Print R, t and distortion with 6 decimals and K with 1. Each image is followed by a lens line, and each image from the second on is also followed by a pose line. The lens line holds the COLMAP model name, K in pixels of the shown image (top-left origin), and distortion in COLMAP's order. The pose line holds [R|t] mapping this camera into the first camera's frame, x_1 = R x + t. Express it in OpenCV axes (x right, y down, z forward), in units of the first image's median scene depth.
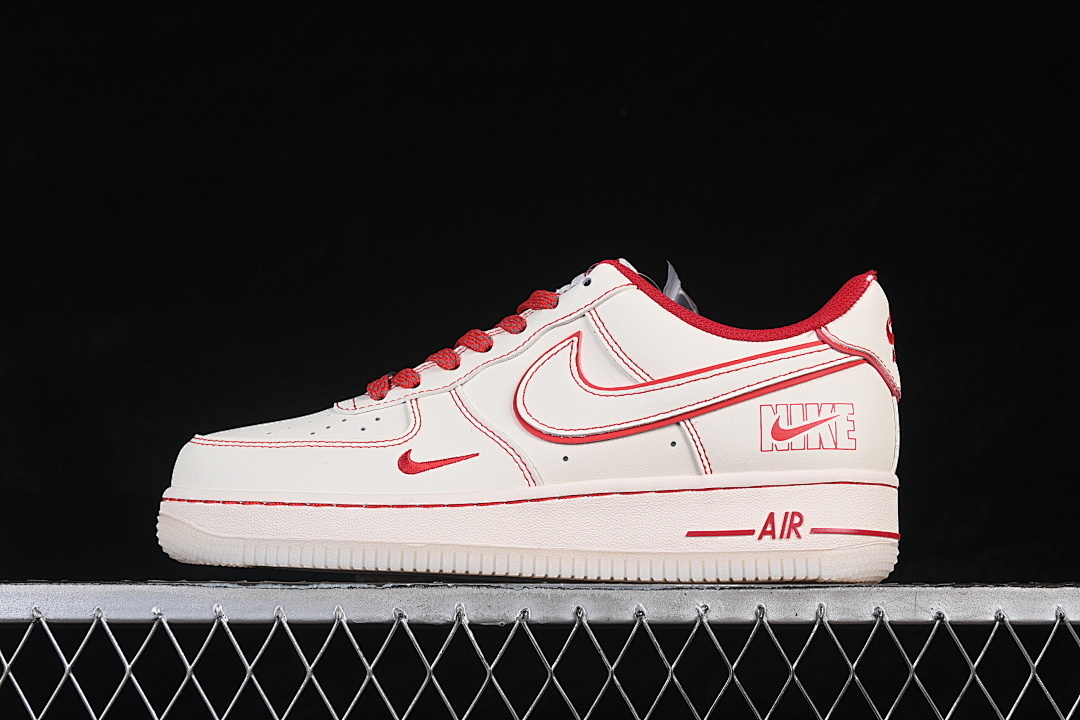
lens RADIAL K [[2333.3, 0, 539.0], [0, 2333.3, 360.4], [0, 0, 1]] dist [0.005193, 0.000000]
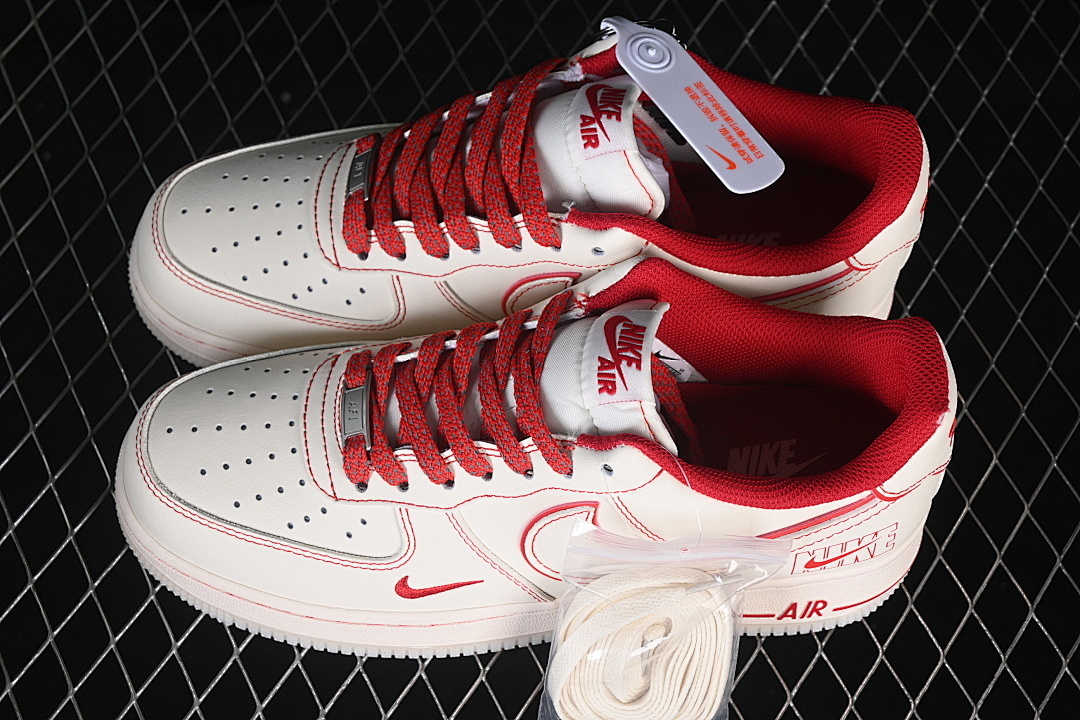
lens RADIAL K [[2333.3, 0, 540.7], [0, 2333.3, 359.8], [0, 0, 1]] dist [0.005193, 0.000000]
pose [[0.995157, -0.078695, 0.058910, -0.051010], [-0.023658, 0.389930, 0.920540, -0.838548], [-0.095412, -0.917476, 0.386180, 0.728165]]
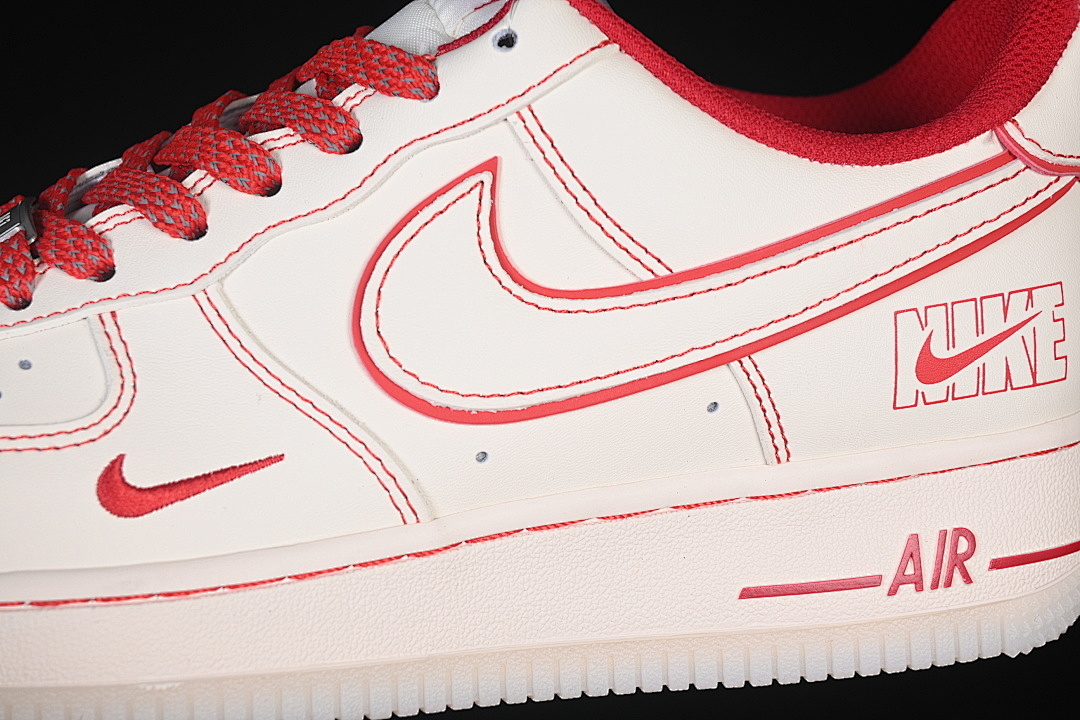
lens RADIAL K [[2333.3, 0, 540.1], [0, 2333.3, 359.1], [0, 0, 1]] dist [0.005193, 0.000000]
pose [[0.960723, -0.083064, 0.264786, -0.094525], [-0.010166, 0.942978, 0.332700, -0.123988], [-0.277322, -0.322325, 0.905096, 0.599984]]
